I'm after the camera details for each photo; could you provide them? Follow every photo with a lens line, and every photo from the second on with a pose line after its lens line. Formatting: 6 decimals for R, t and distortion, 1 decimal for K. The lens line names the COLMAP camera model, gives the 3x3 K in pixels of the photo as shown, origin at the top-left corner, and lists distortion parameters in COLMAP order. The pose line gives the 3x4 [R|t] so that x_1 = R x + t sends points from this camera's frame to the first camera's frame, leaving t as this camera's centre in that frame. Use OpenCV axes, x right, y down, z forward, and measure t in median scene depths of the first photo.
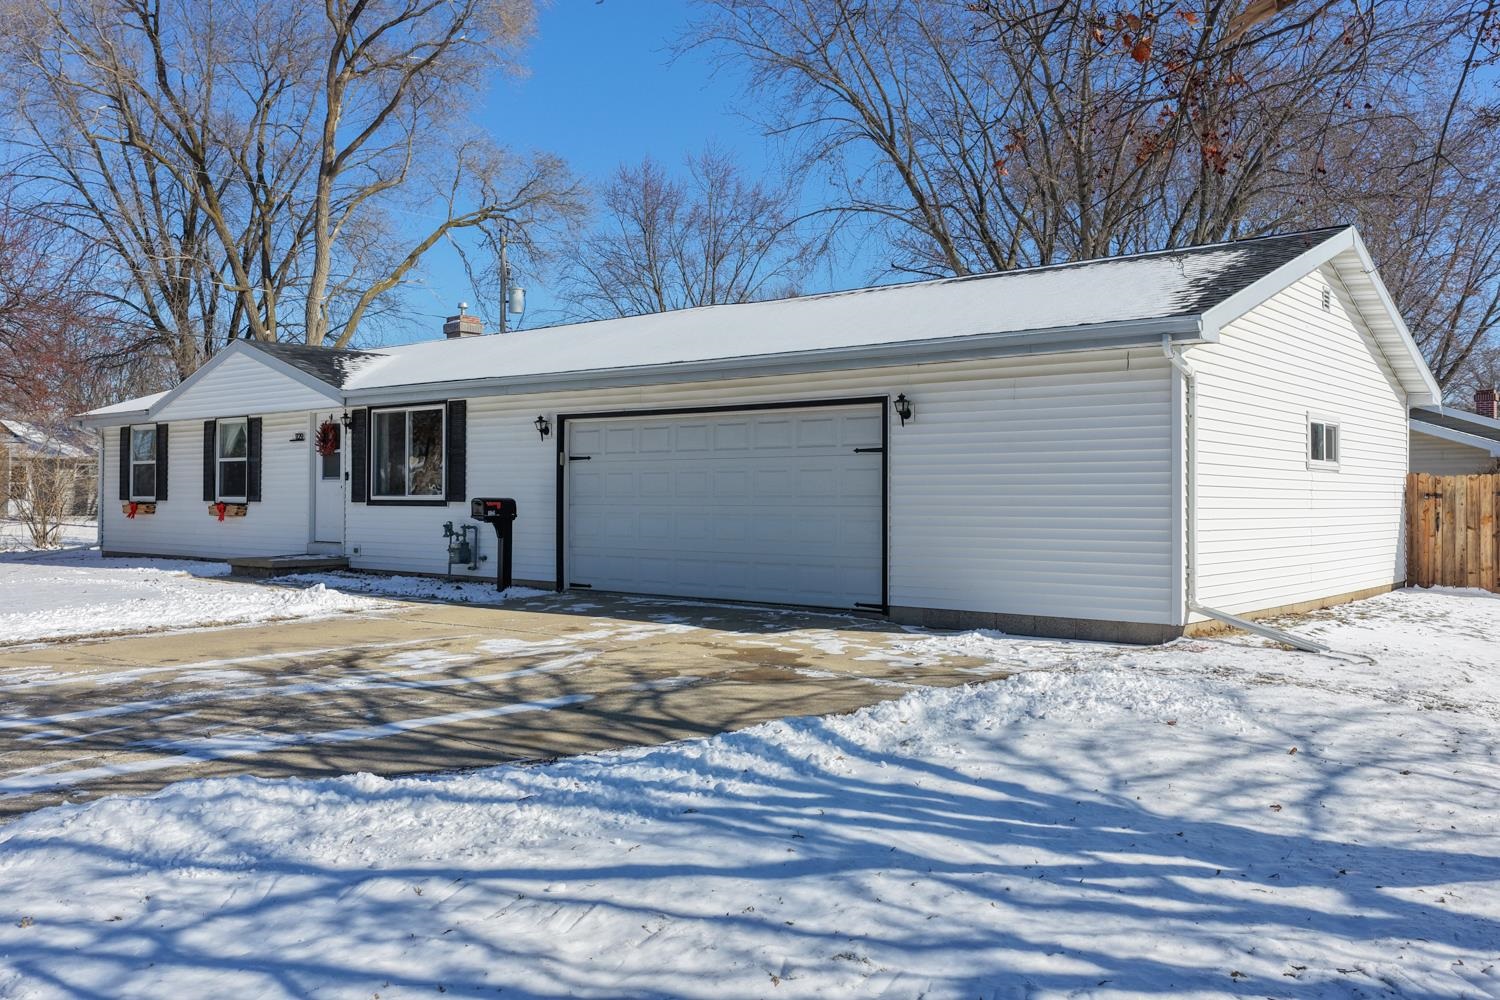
lens RADIAL K [[1267.5, 0, 750.0], [0, 1267.5, 500.0], [0, 0, 1]] dist [-0.000837, 0.008621]
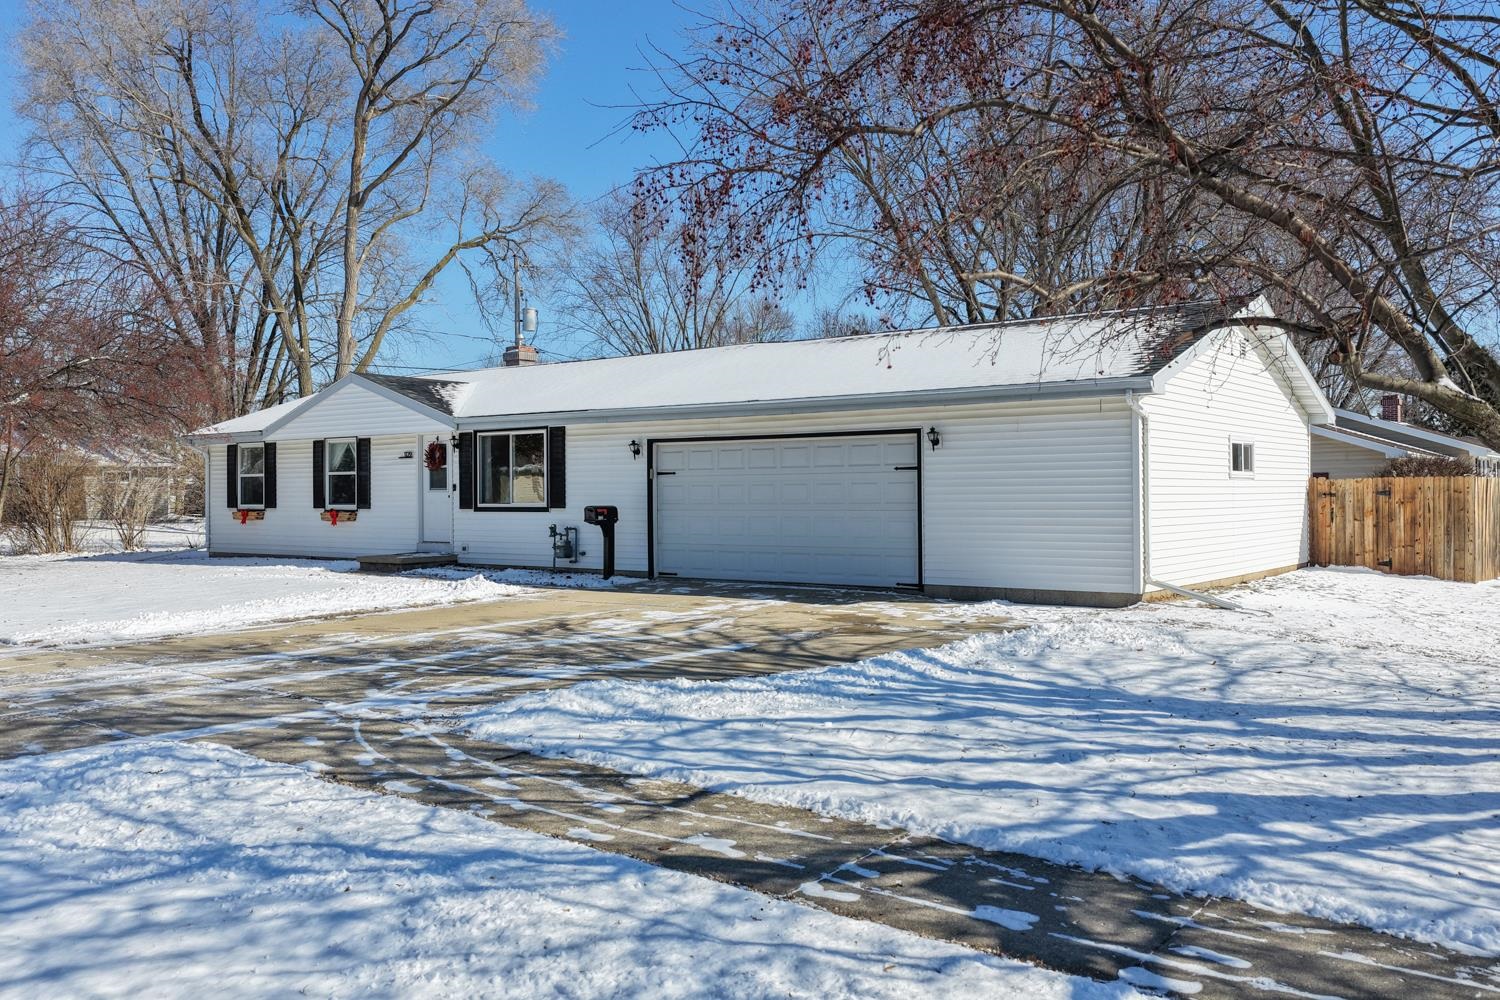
lens RADIAL K [[1267.5, 0, 750.0], [0, 1267.5, 500.0], [0, 0, 1]] dist [-0.000837, 0.008621]
pose [[0.999060, -0.011457, 0.041815, -0.100919], [0.011231, 0.999921, 0.005644, -0.012268], [-0.041876, -0.005169, 0.999109, -0.260338]]
